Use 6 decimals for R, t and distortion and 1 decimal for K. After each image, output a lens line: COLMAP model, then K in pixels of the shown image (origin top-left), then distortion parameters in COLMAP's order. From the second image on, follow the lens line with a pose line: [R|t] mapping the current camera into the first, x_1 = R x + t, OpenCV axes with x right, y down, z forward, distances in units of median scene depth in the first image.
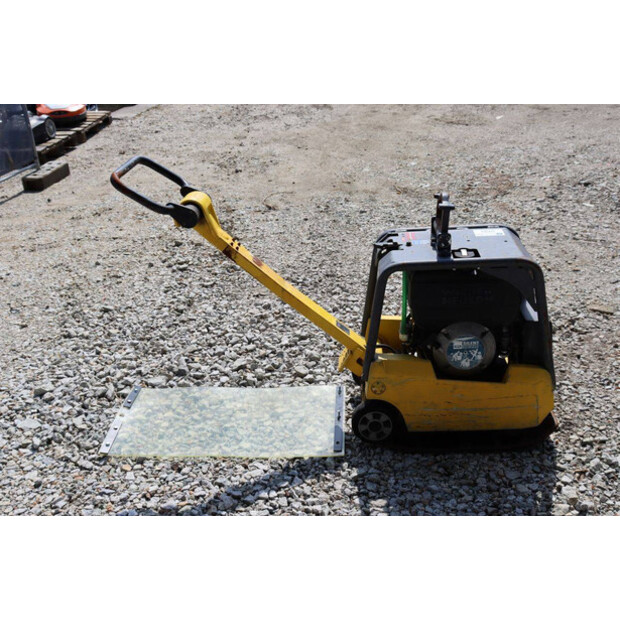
lens RADIAL K [[737.4, 0, 310.0], [0, 737.4, 310.0], [0, 0, 1]] dist [-0.009044, 0.013659]
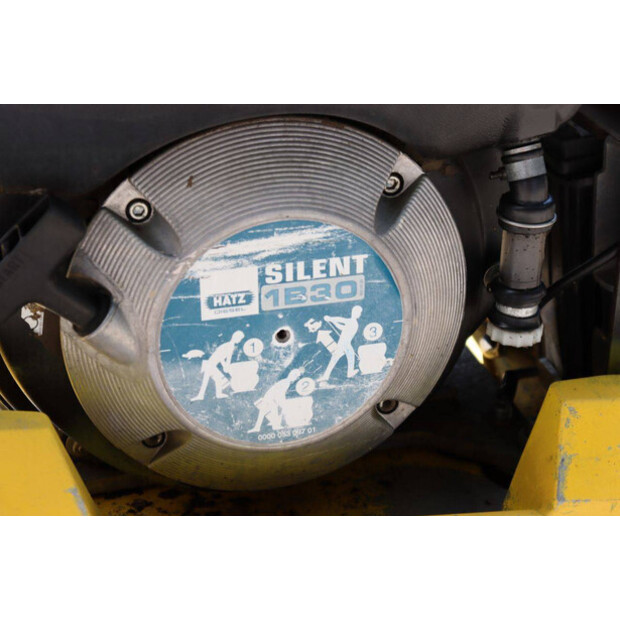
lens RADIAL K [[1444.7, 0, 310.0], [0, 1444.7, 310.0], [0, 0, 1]] dist [0.353859, 1.132840]
pose [[0.954590, -0.087115, 0.284903, 0.132822], [0.074469, 0.995709, 0.054942, 0.036467], [-0.288467, -0.031230, 0.956980, 0.715282]]
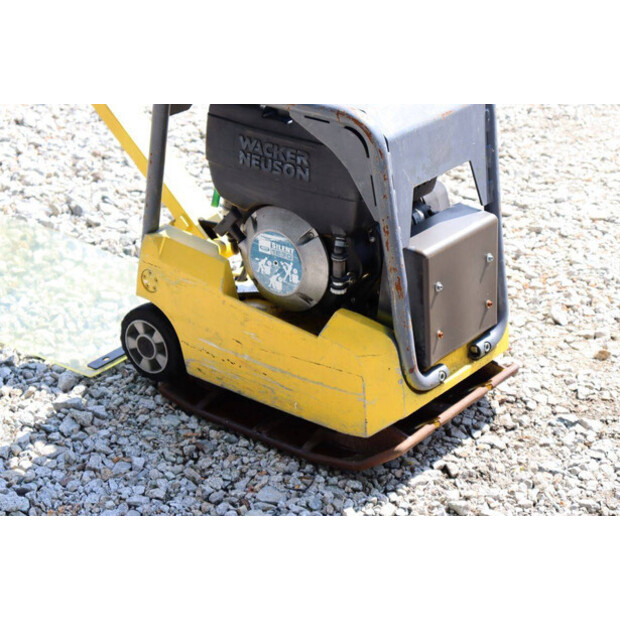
lens RADIAL K [[1444.7, 0, 310.0], [0, 1444.7, 310.0], [0, 0, 1]] dist [0.353859, 1.132840]
pose [[0.815736, 0.299608, -0.494783, 0.780889], [-0.275144, 0.953412, 0.123701, -0.051225], [0.508793, 0.035229, 0.860168, 0.068880]]
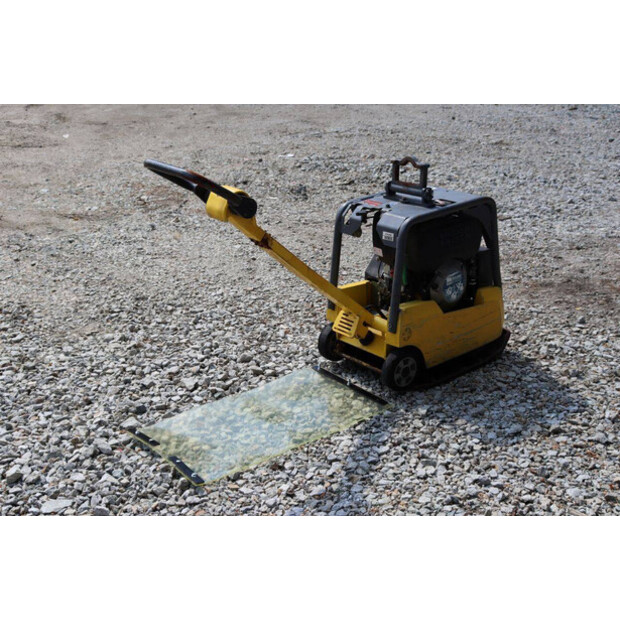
lens RADIAL K [[893.8, 0, 310.0], [0, 893.8, 310.0], [0, 0, 1]] dist [0.052908, 0.046989]
pose [[0.747811, -0.218122, 0.627058, -0.855039], [0.269607, 0.962877, 0.013411, 0.012765], [-0.606705, 0.159030, 0.778857, 0.035076]]
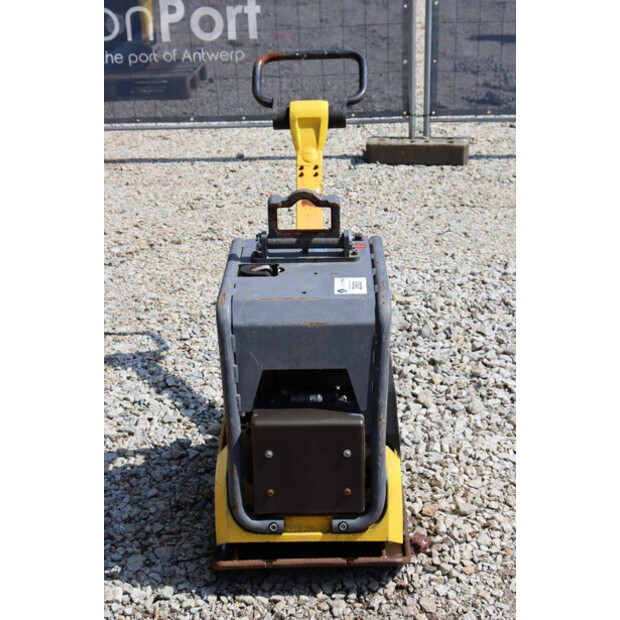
lens RADIAL K [[1069.4, 0, 310.0], [0, 1069.4, 310.0], [0, 0, 1]] dist [0.168037, 0.058536]
pose [[0.035482, 0.434072, -0.900179, 1.134169], [-0.373082, 0.841379, 0.391013, -0.456487], [0.927120, 0.321967, 0.191798, 0.829855]]
